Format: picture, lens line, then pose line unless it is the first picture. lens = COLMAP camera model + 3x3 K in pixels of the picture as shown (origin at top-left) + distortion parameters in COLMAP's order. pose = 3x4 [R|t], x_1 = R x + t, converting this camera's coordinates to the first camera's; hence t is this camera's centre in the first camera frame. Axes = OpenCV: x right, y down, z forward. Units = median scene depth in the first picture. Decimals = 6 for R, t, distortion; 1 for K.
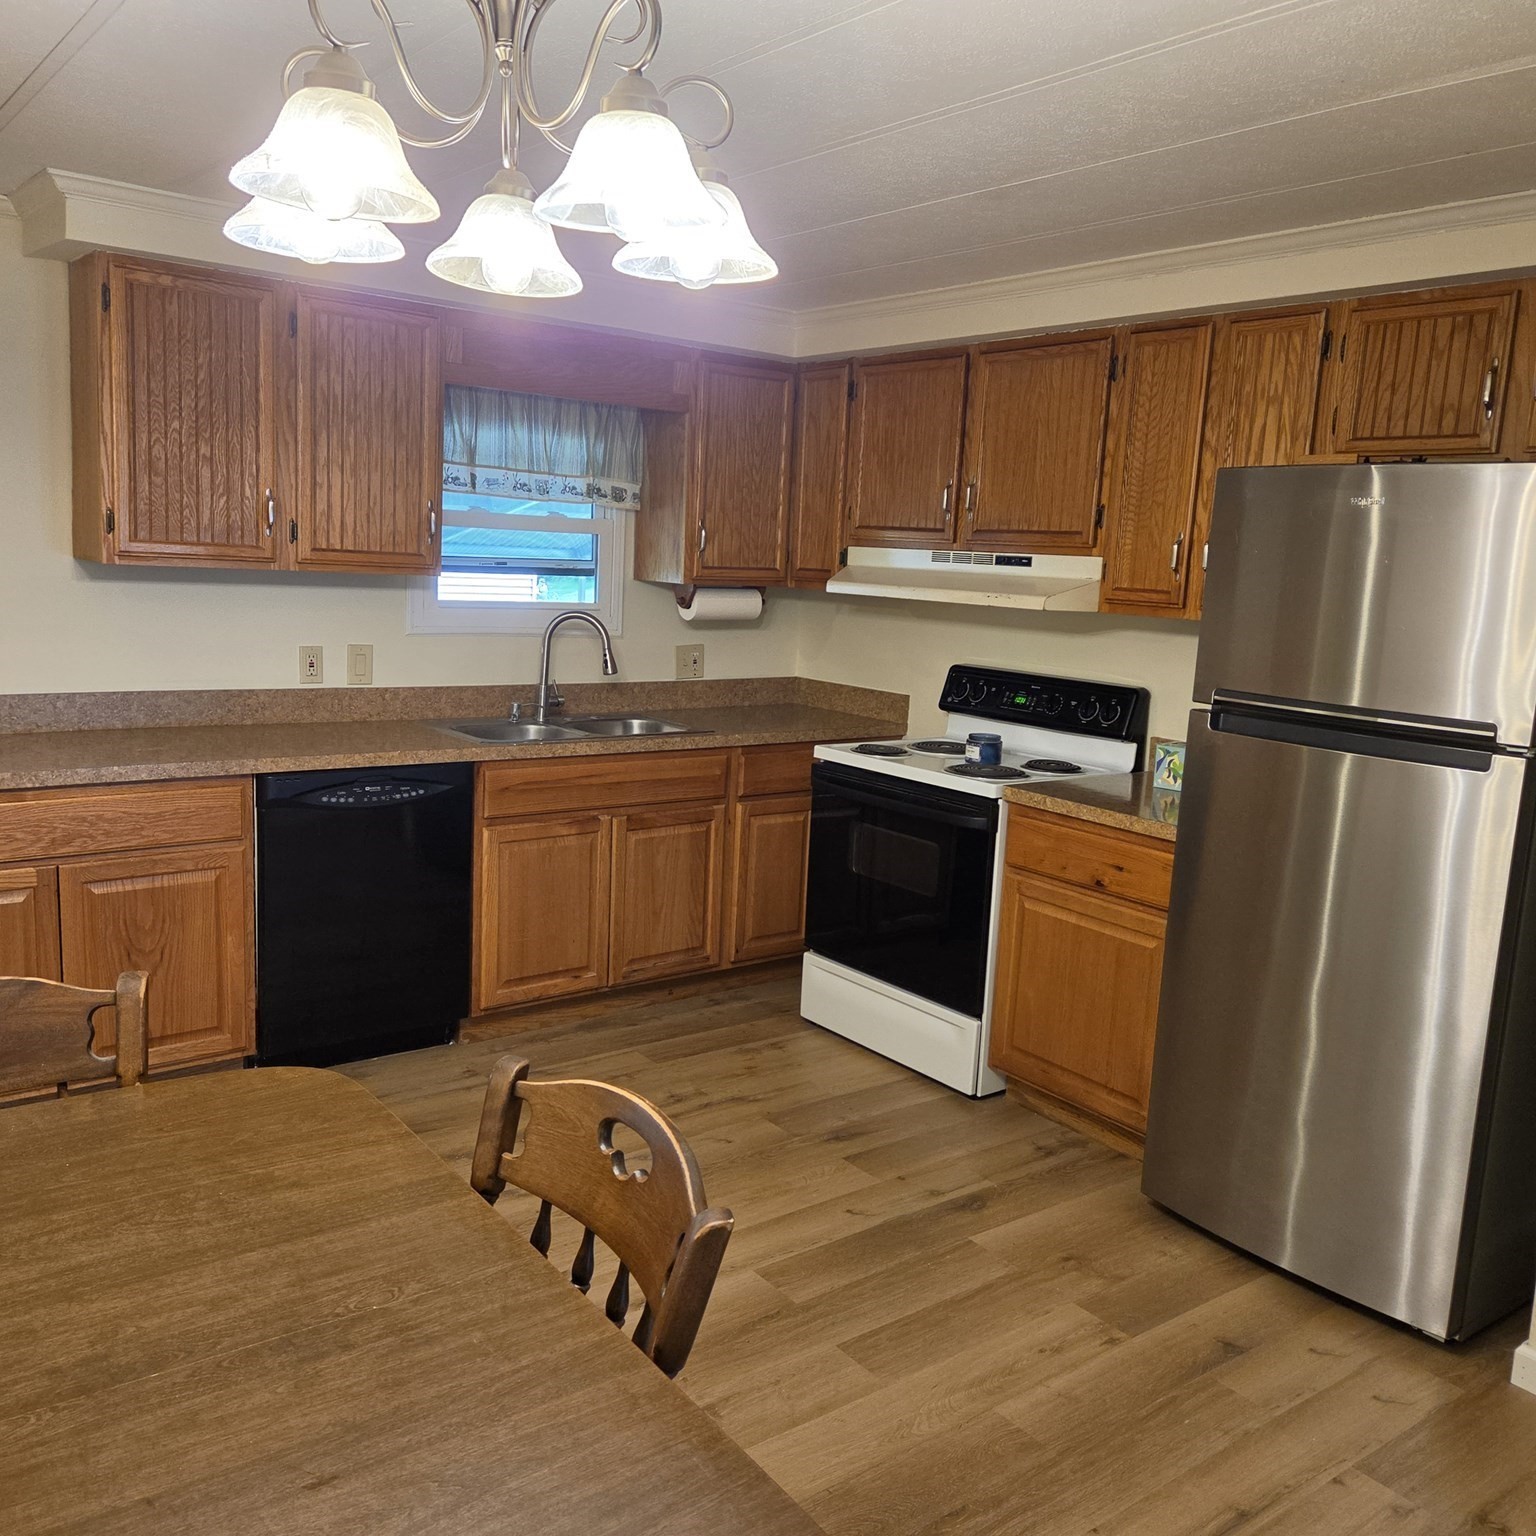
lens RADIAL K [[1360.8, 0, 736.0], [0, 1360.8, 776.1], [0, 0, 1]] dist [0.057409, -0.055937]
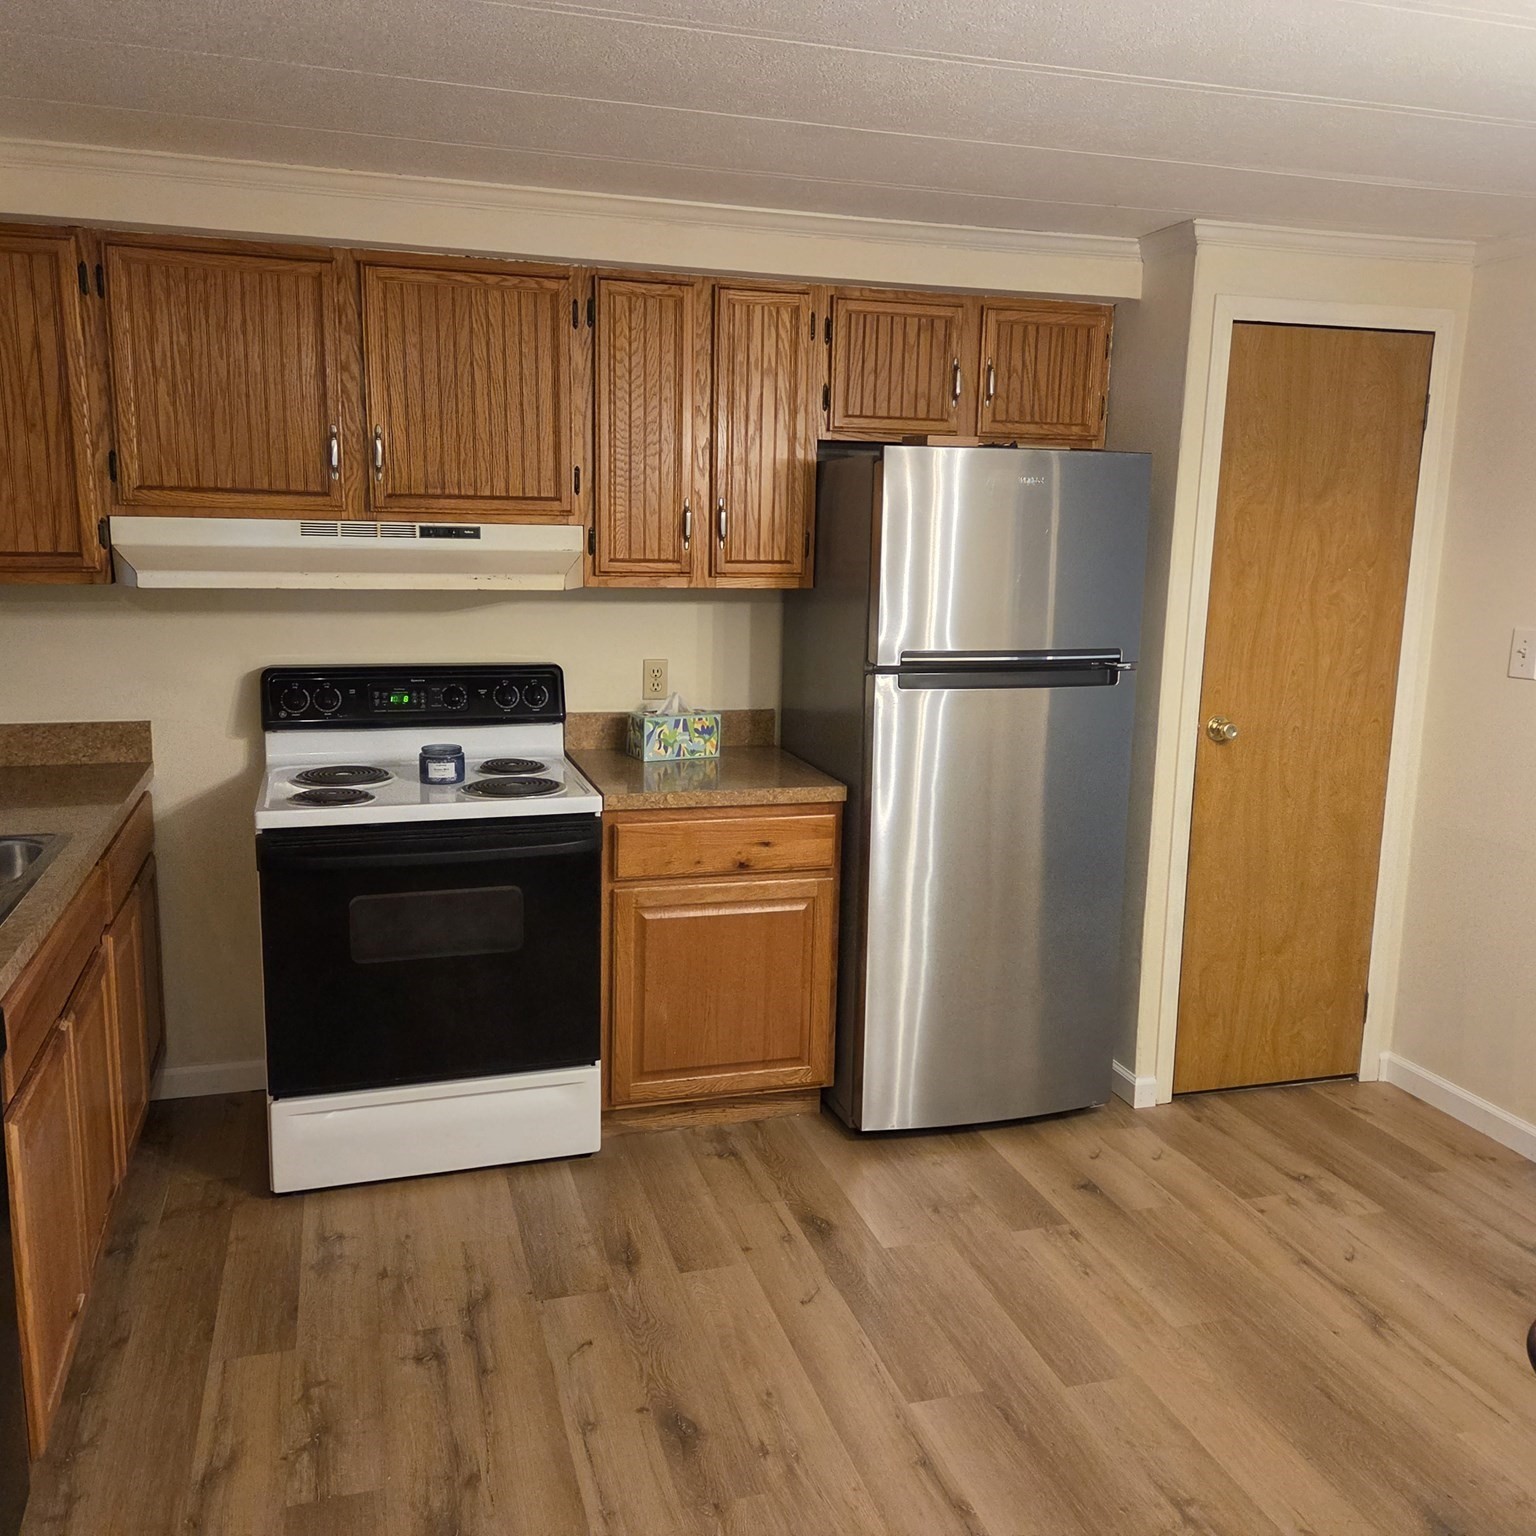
lens RADIAL K [[1360.8, 0, 766.1], [0, 1360.8, 765.2], [0, 0, 1]] dist [0.057409, -0.055937]
pose [[0.341048, -0.206466, 0.917092, -0.564265], [0.157013, 0.974389, 0.160976, -0.135267], [-0.926841, 0.089095, 0.364731, 0.586714]]
